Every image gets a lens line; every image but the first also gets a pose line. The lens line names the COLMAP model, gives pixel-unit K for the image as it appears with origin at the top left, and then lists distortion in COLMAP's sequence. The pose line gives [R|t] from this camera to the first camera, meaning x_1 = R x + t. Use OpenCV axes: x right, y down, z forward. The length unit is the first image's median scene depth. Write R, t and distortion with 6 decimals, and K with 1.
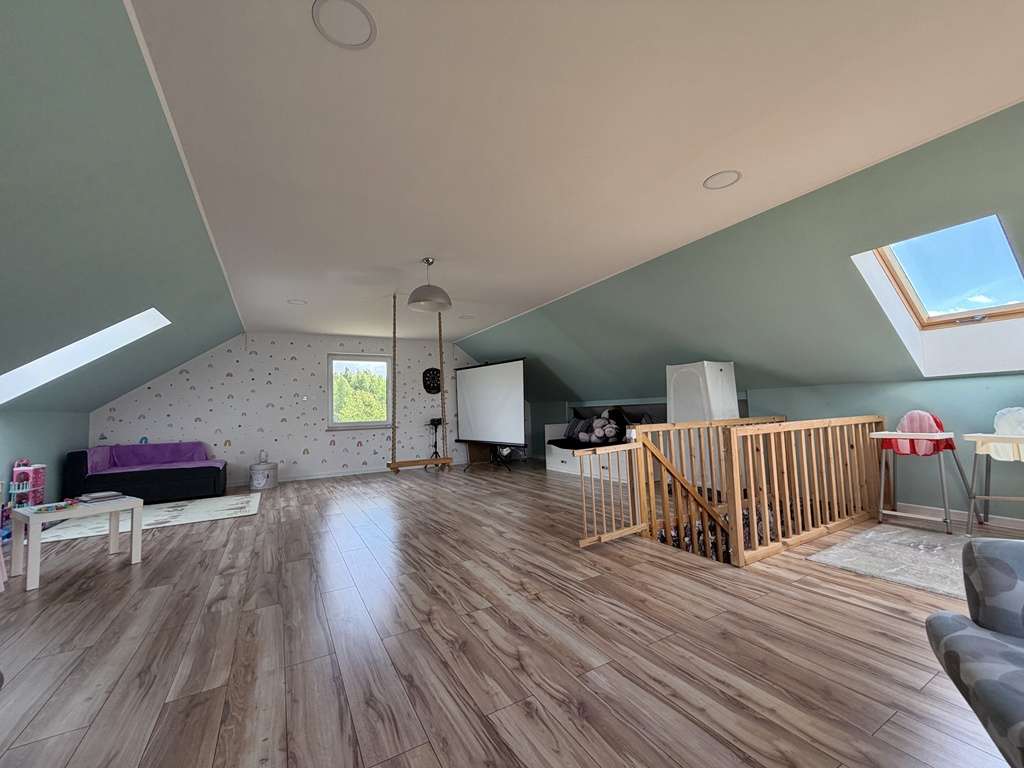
lens RADIAL K [[404.9, 0, 509.6], [0, 404.9, 384.8], [0, 0, 1]] dist [-0.000772, 0.000033]
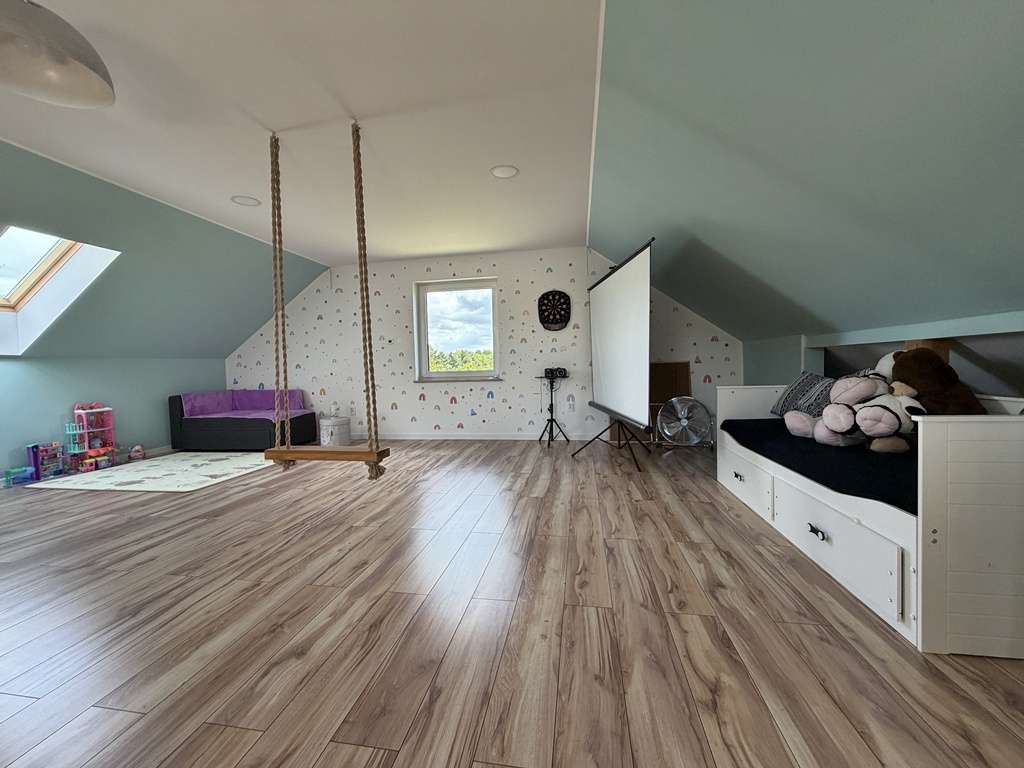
lens RADIAL K [[404.9, 0, 509.9], [0, 404.9, 389.0], [0, 0, 1]] dist [-0.000772, 0.000033]
pose [[0.772054, 0.047545, -0.633776, 0.197872], [0.043531, 0.990900, 0.127365, 0.033039], [0.634065, -0.125922, 0.762958, 0.499996]]
